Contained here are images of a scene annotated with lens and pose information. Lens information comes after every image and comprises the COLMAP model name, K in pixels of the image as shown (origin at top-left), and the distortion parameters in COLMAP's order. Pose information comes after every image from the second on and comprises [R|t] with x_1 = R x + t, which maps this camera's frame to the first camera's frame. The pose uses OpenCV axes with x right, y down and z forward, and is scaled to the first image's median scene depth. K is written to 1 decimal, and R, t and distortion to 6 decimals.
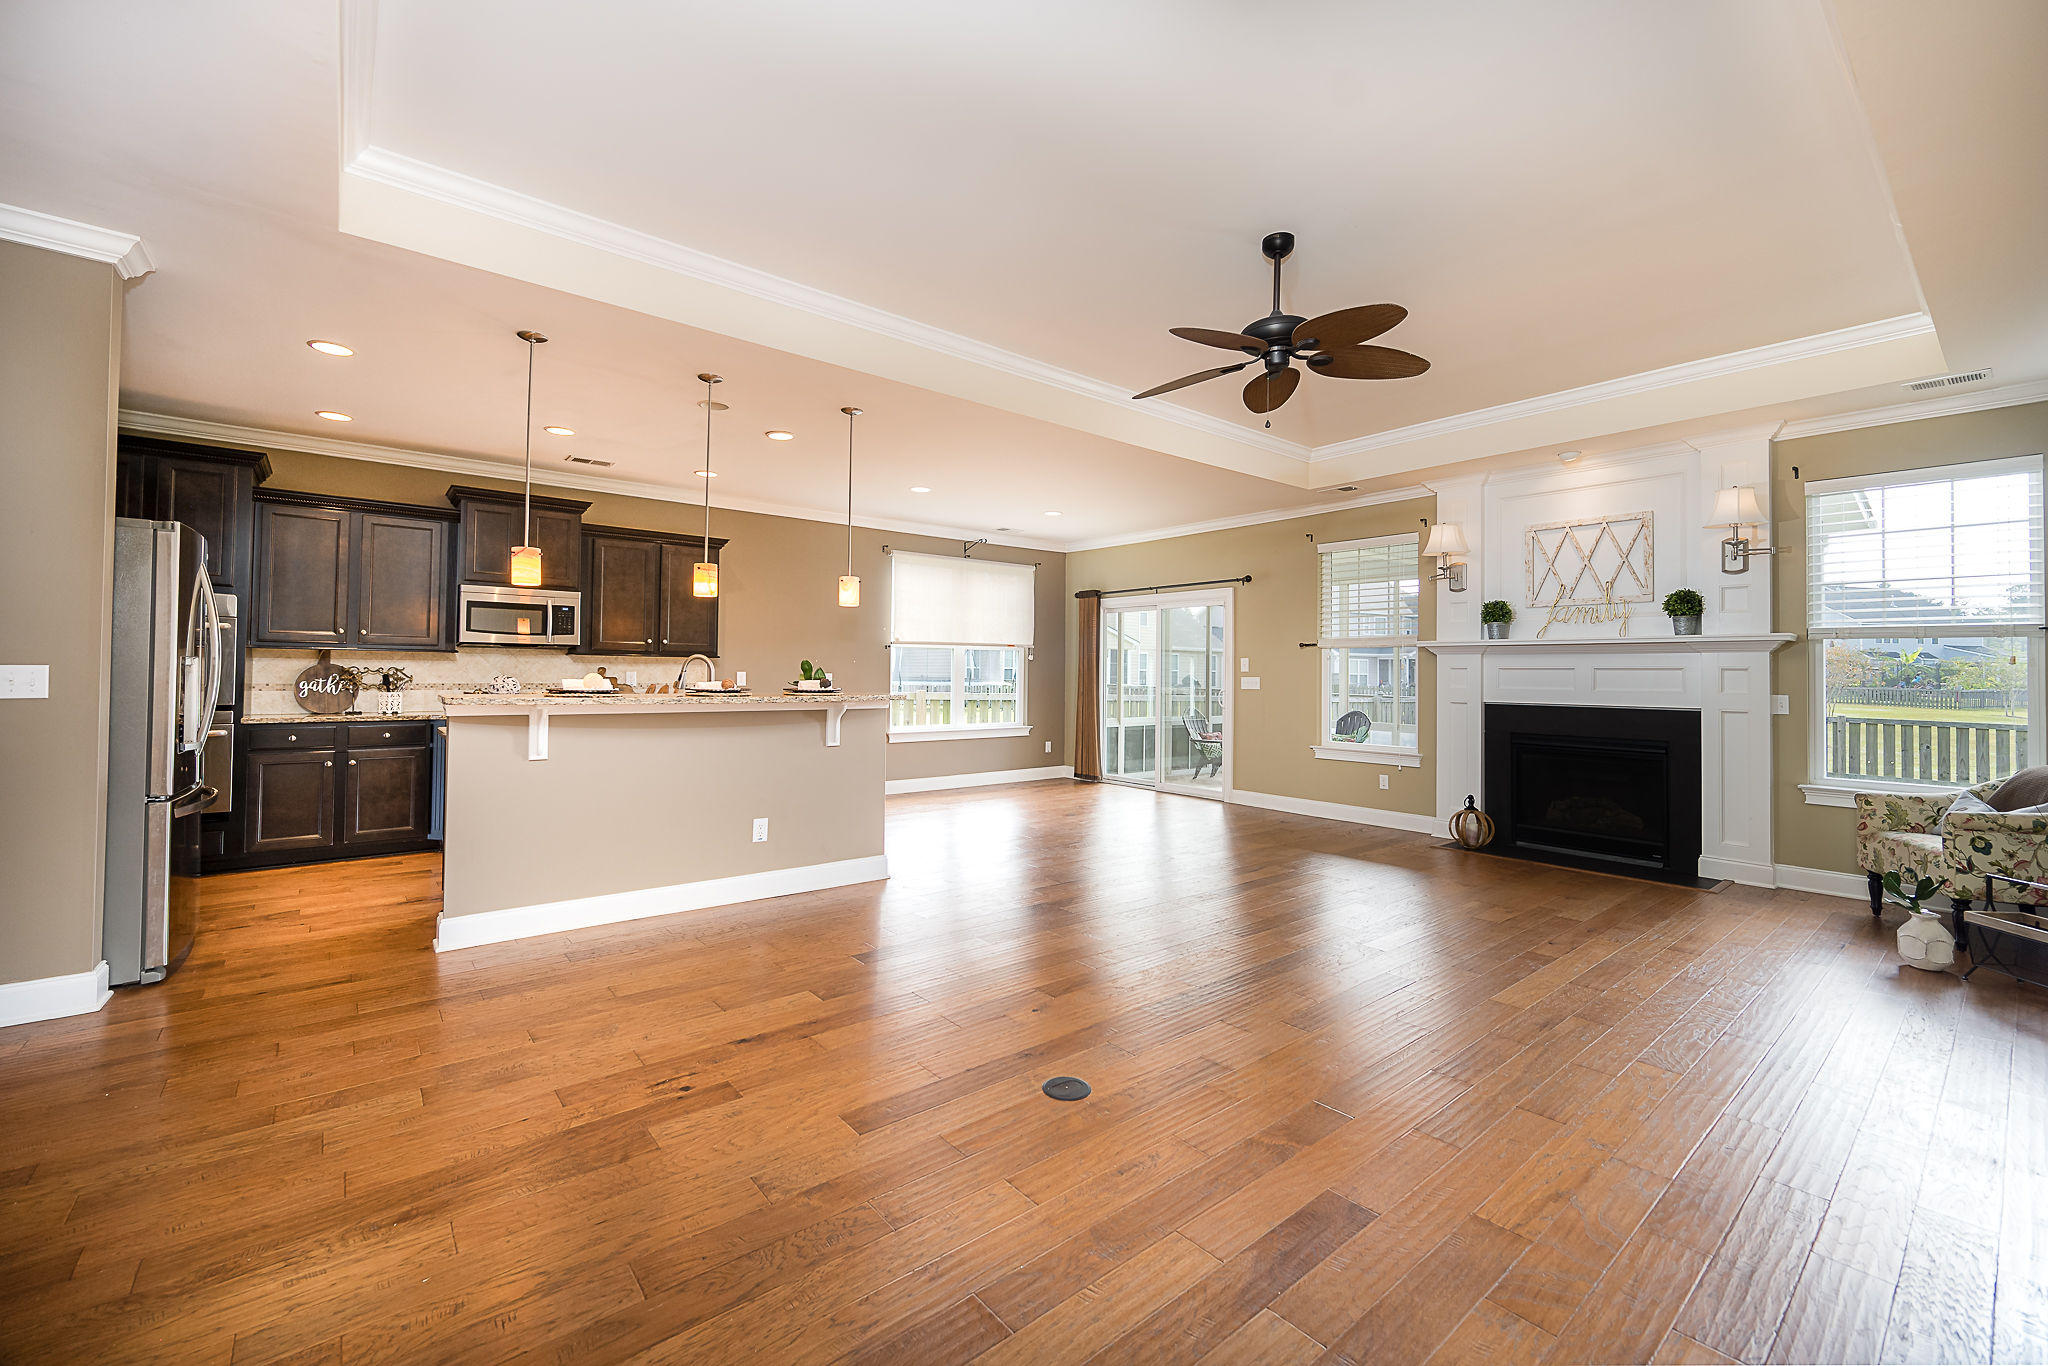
lens RADIAL K [[837.5, 0, 1041.7], [0, 837.5, 659.2], [0, 0, 1]] dist [-0.004982, -0.000192]
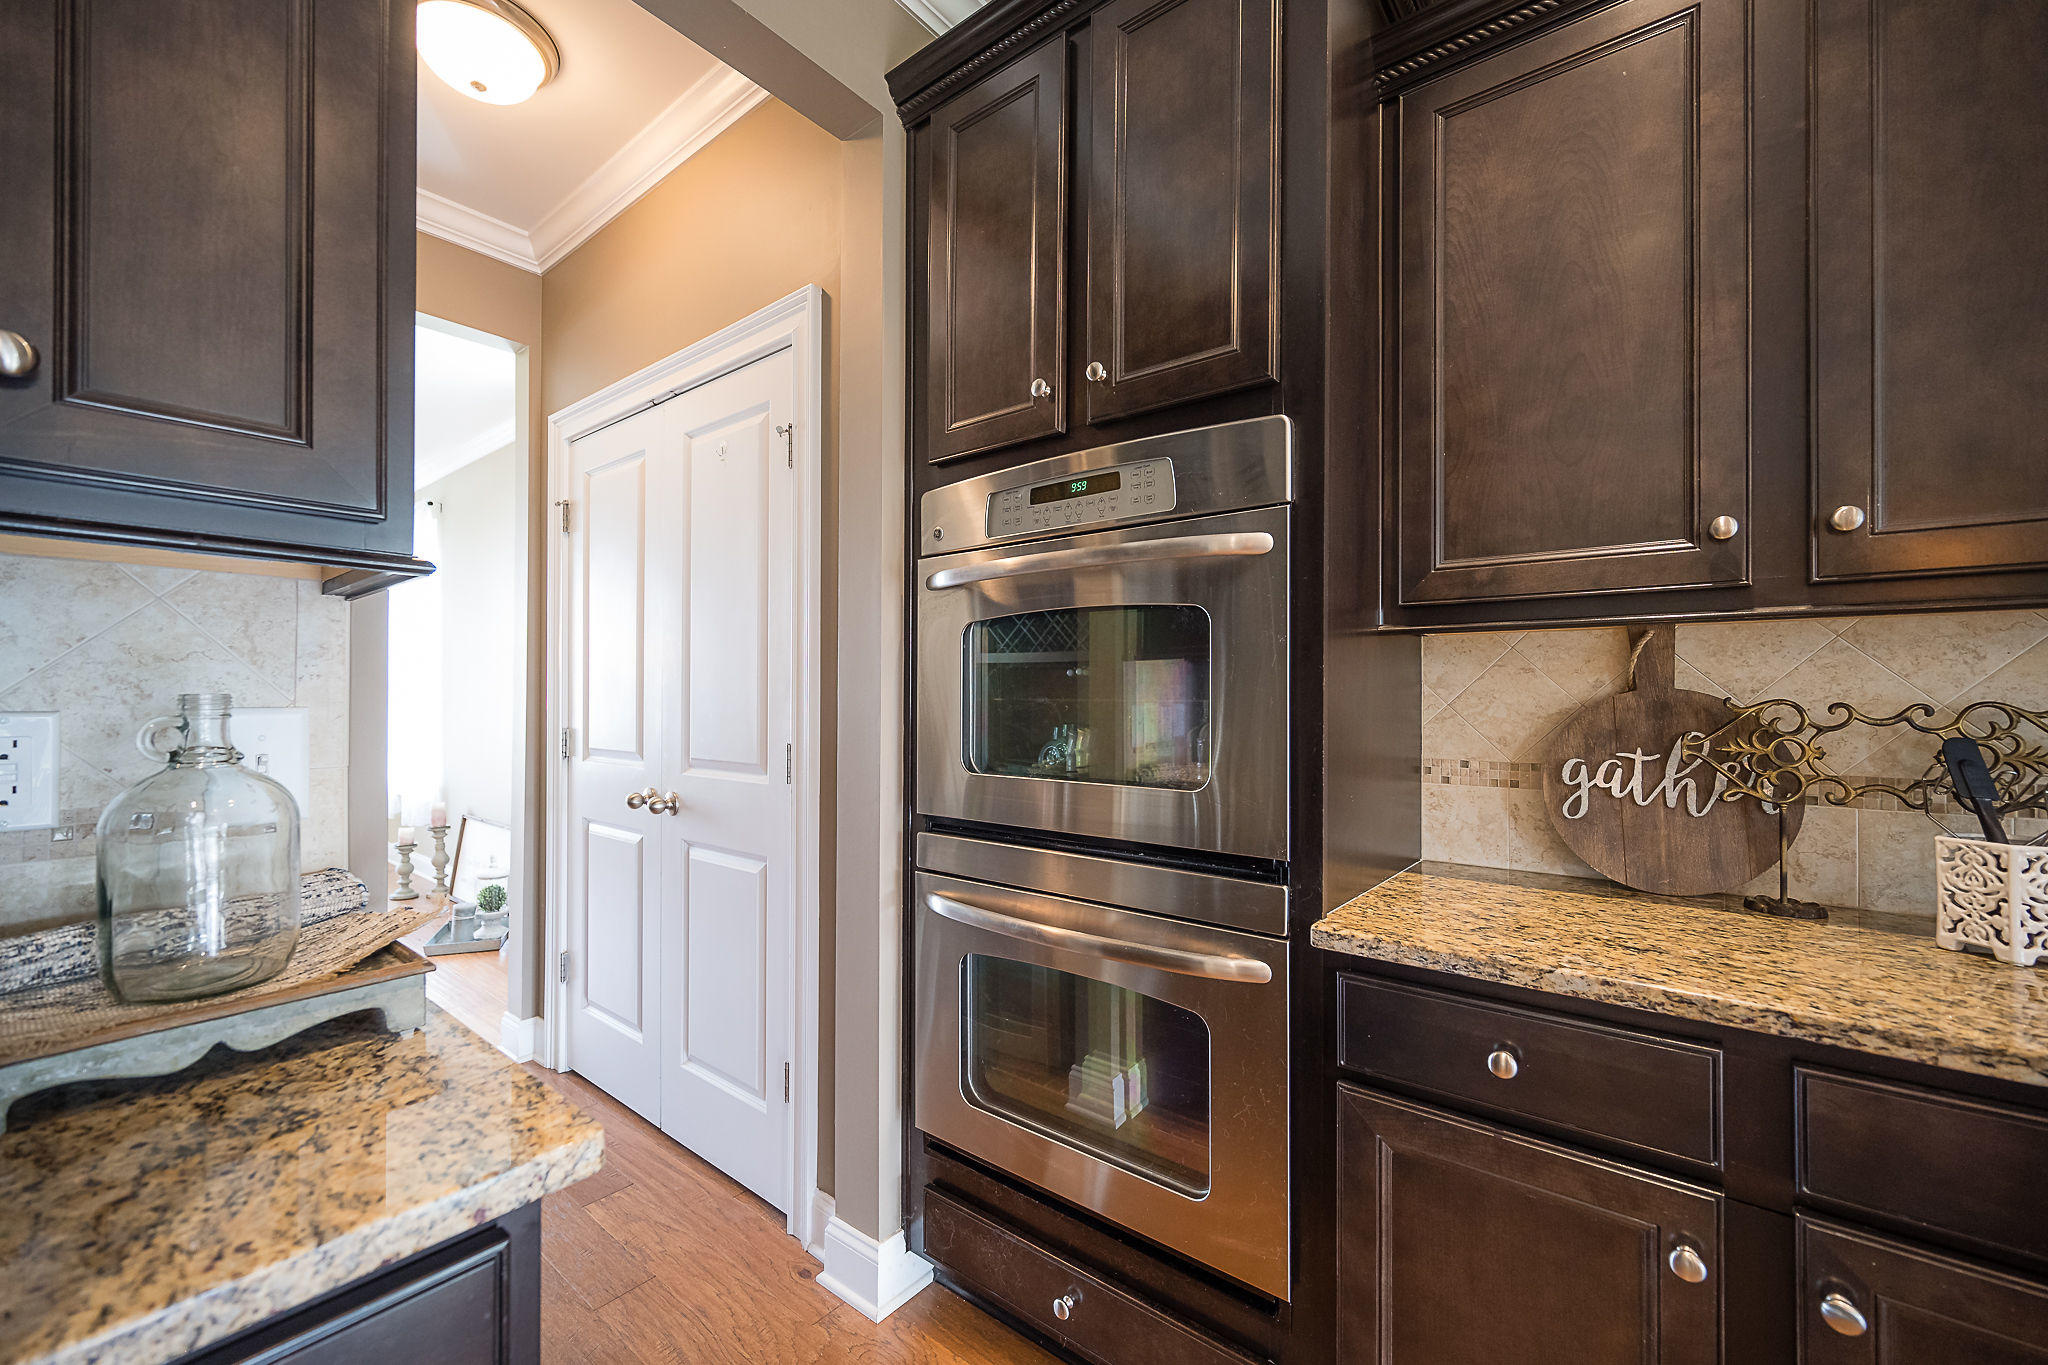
lens RADIAL K [[837.5, 0, 1024.9], [0, 837.5, 689.1], [0, 0, 1]] dist [-0.004982, -0.000192]
pose [[0.197699, -0.023352, -0.979985, -0.667882], [0.016503, 0.999654, -0.020491, 0.008244], [0.980124, -0.012121, 0.198016, 0.784957]]
